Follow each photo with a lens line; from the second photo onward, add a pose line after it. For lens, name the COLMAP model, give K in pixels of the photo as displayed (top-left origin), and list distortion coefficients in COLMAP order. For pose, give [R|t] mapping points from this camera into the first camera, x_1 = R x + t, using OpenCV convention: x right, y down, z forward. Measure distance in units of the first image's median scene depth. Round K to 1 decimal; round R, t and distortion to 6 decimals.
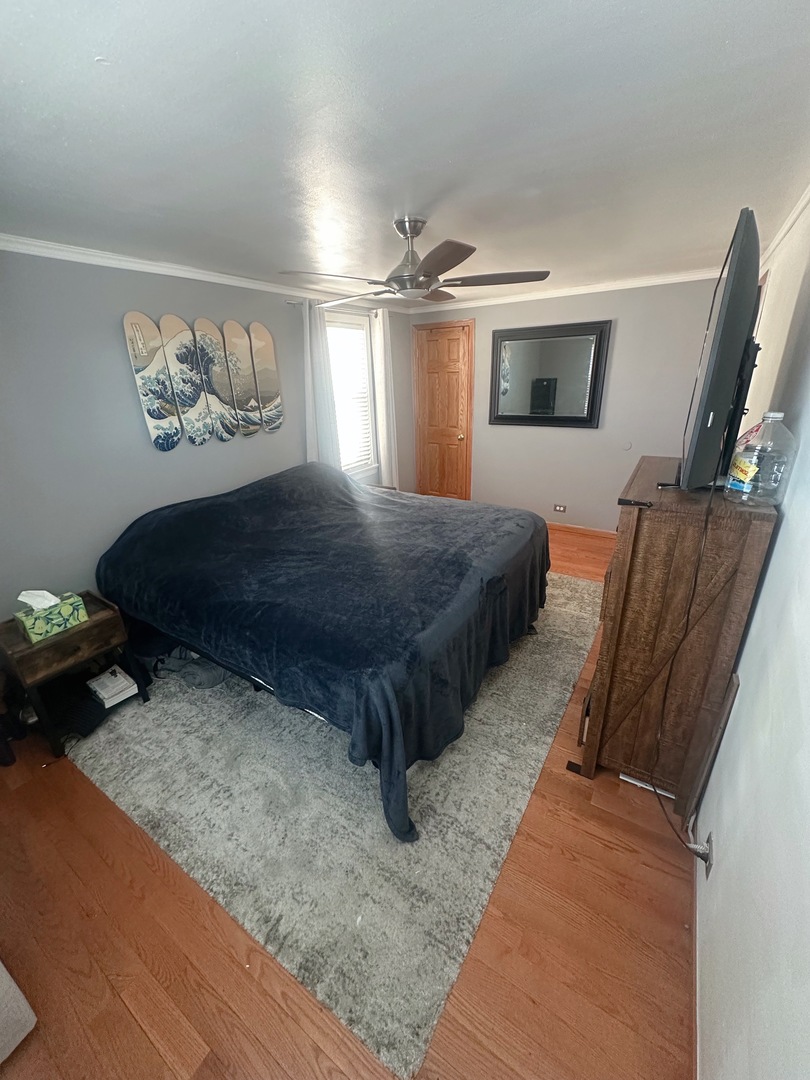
lens RADIAL K [[428.6, 0, 402.0], [0, 428.6, 540.7], [0, 0, 1]] dist [-0.002252, 0.001013]
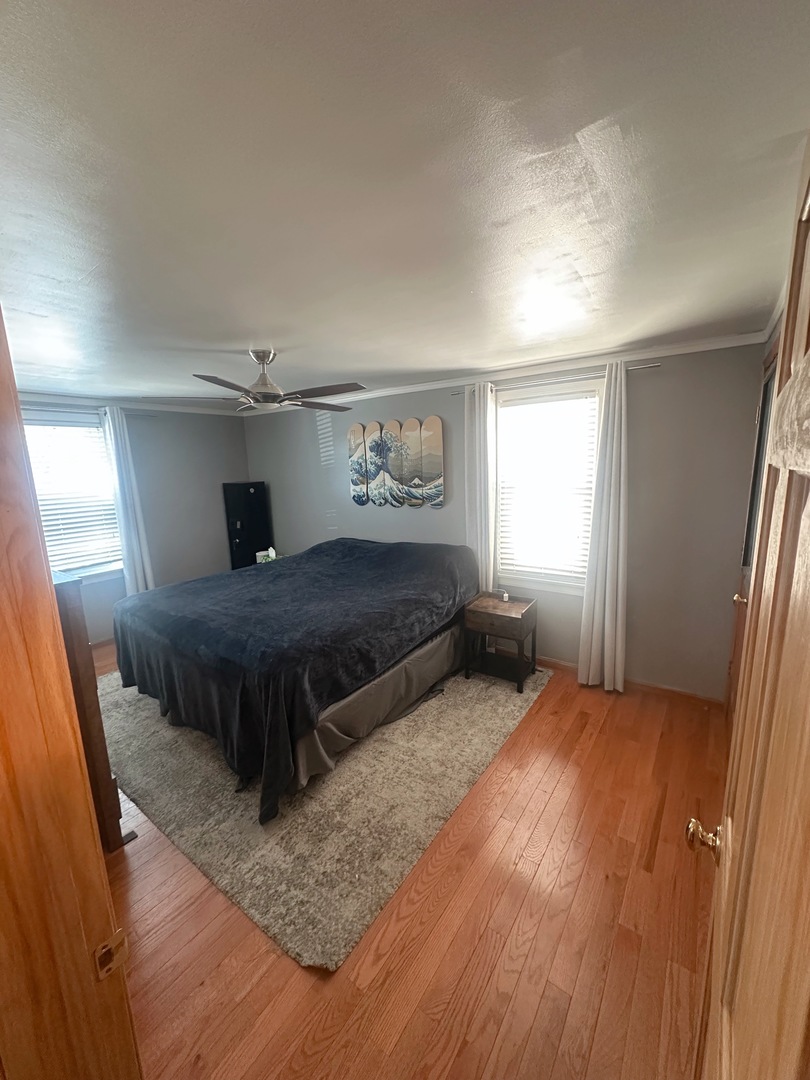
lens RADIAL K [[428.6, 0, 403.5], [0, 428.6, 539.1], [0, 0, 1]] dist [-0.002252, 0.001013]
pose [[-0.051255, 0.219580, -0.974247, 0.958755], [-0.331343, 0.916534, 0.224004, -0.482495], [0.942117, 0.334291, 0.025779, 1.110648]]
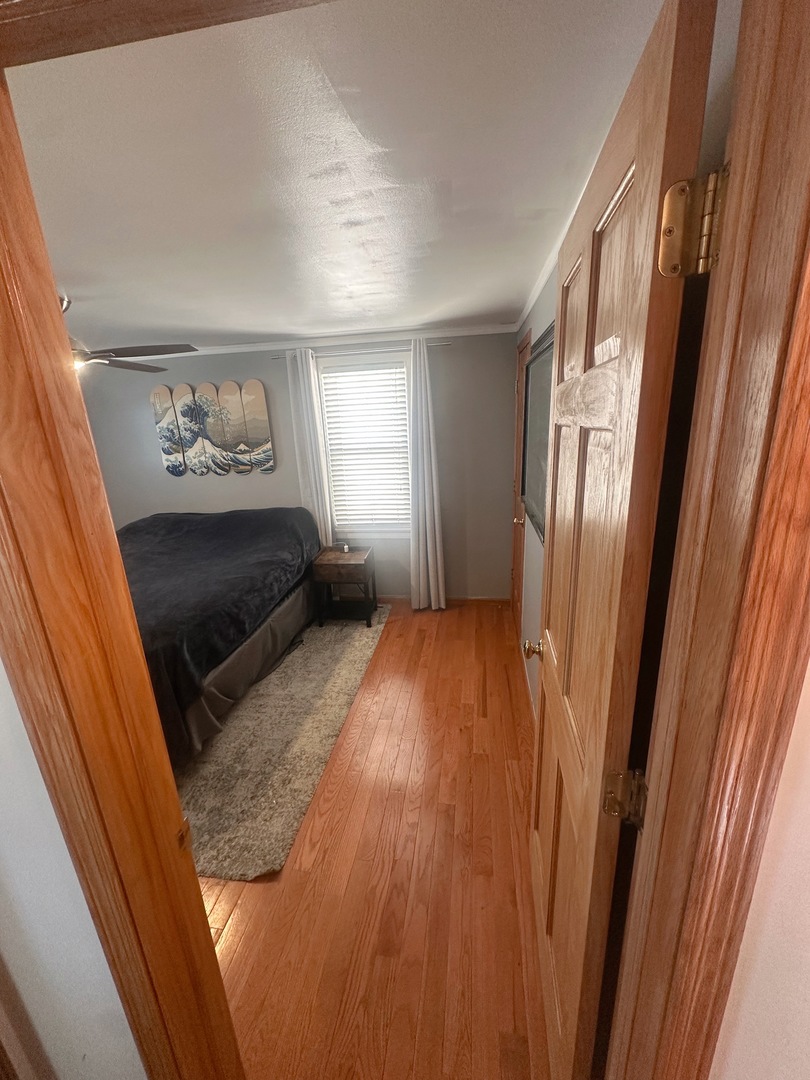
lens RADIAL K [[428.6, 0, 404.2], [0, 428.6, 538.8], [0, 0, 1]] dist [-0.002252, 0.001013]
pose [[0.403808, 0.271550, -0.873613, 1.041622], [-0.304833, 0.940299, 0.151376, -0.447415], [0.862564, 0.205179, 0.462477, 1.001093]]
